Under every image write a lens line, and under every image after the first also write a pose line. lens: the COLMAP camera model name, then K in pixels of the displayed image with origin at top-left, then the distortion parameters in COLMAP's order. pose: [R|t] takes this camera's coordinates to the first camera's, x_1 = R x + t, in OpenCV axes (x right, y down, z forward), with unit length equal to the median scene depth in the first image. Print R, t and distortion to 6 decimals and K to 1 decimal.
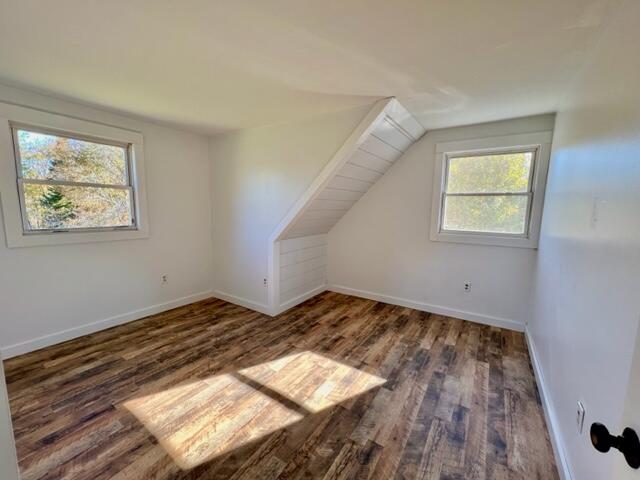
lens RADIAL K [[260.6, 0, 321.0], [0, 260.6, 240.2], [0, 0, 1]] dist [0.003077, 0.000254]
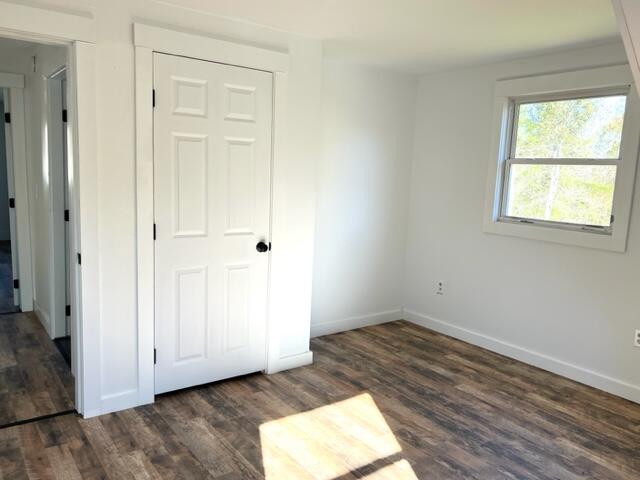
lens RADIAL K [[510.3, 0, 319.1], [0, 510.3, 241.6], [0, 0, 1]] dist [-0.004996, -0.002282]
pose [[-0.345645, 0.096545, -0.933385, 0.700091], [-0.164794, 0.972989, 0.161667, -0.124544], [0.923781, 0.209696, -0.320399, 0.957079]]
